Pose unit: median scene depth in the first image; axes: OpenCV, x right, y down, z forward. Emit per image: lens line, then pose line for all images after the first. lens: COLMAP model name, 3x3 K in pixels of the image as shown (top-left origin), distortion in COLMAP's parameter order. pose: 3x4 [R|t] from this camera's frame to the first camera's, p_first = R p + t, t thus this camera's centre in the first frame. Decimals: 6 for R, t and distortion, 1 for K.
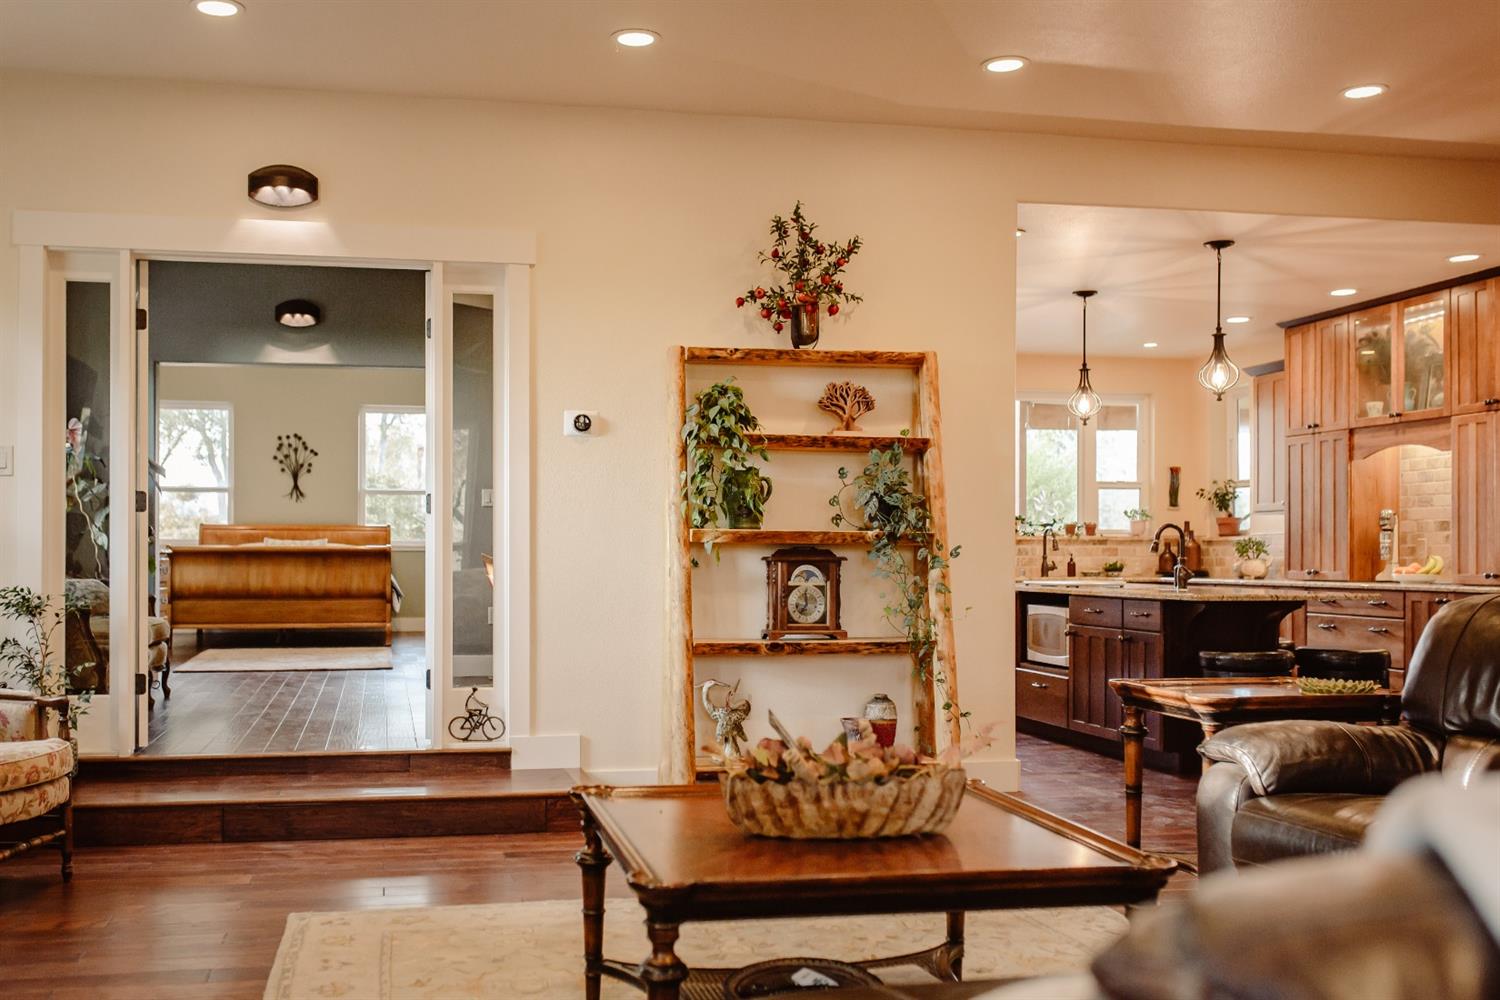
lens RADIAL K [[1728.0, 0, 753.2], [0, 1728.0, 572.3], [0, 0, 1]] dist [0.005732, -0.002485]
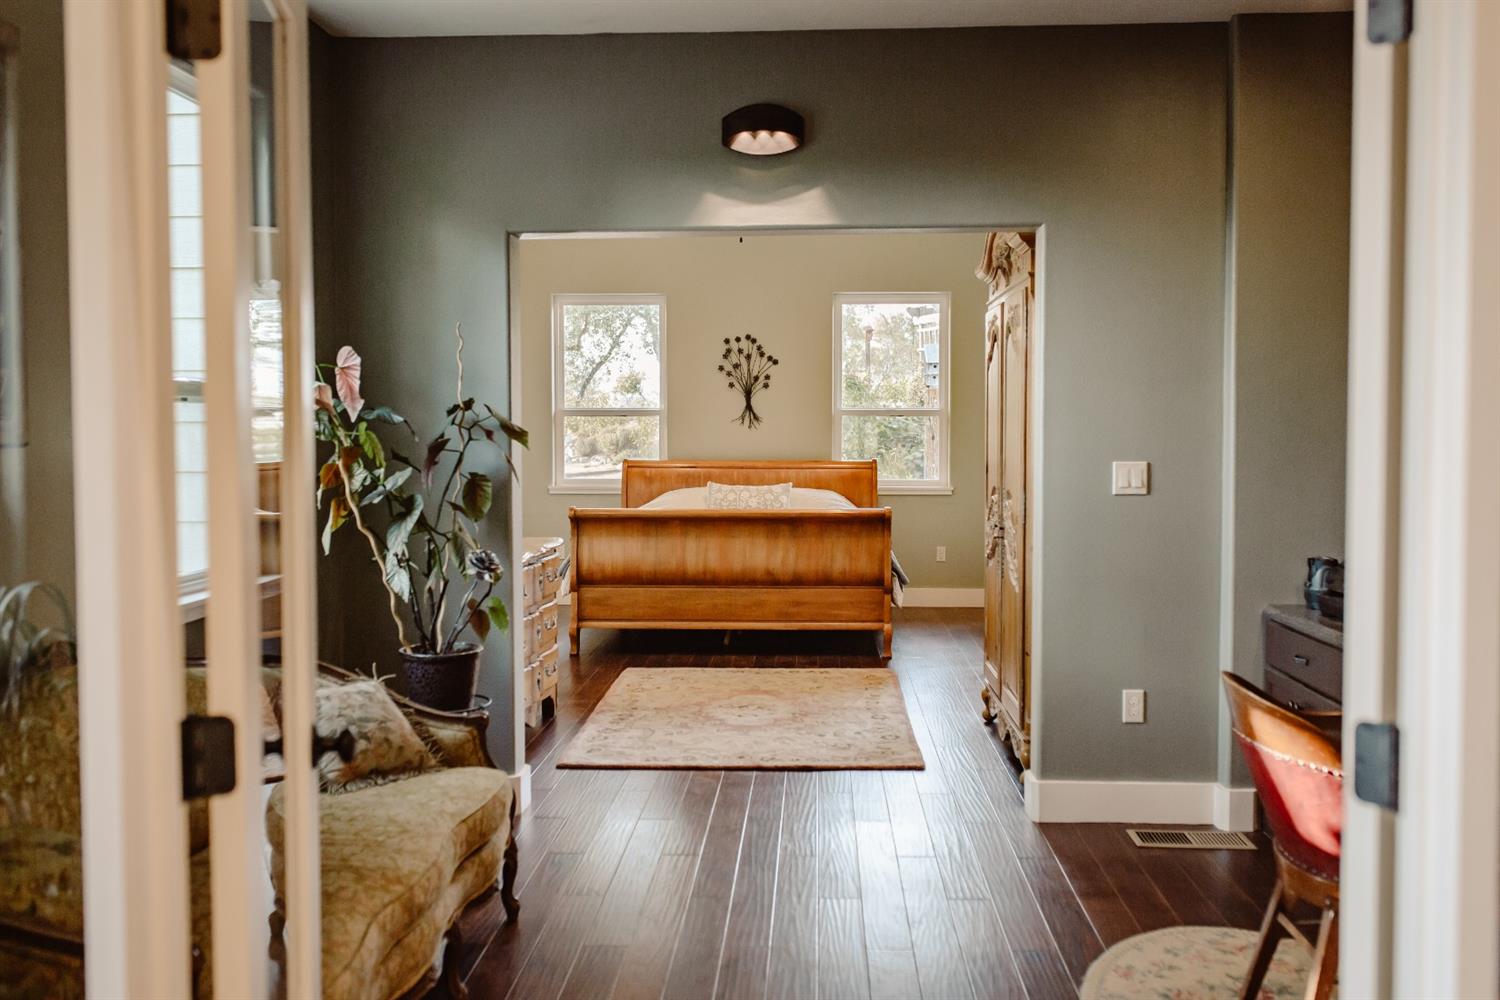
lens RADIAL K [[1501.7, 0, 767.6], [0, 1501.7, 495.4], [0, 0, 1]] dist [0.010101, -0.000653]
pose [[0.971879, 0.006469, -0.235391, -0.120403], [0.004728, 0.998885, 0.046970, -0.047191], [0.235432, -0.046762, 0.970765, 0.431605]]
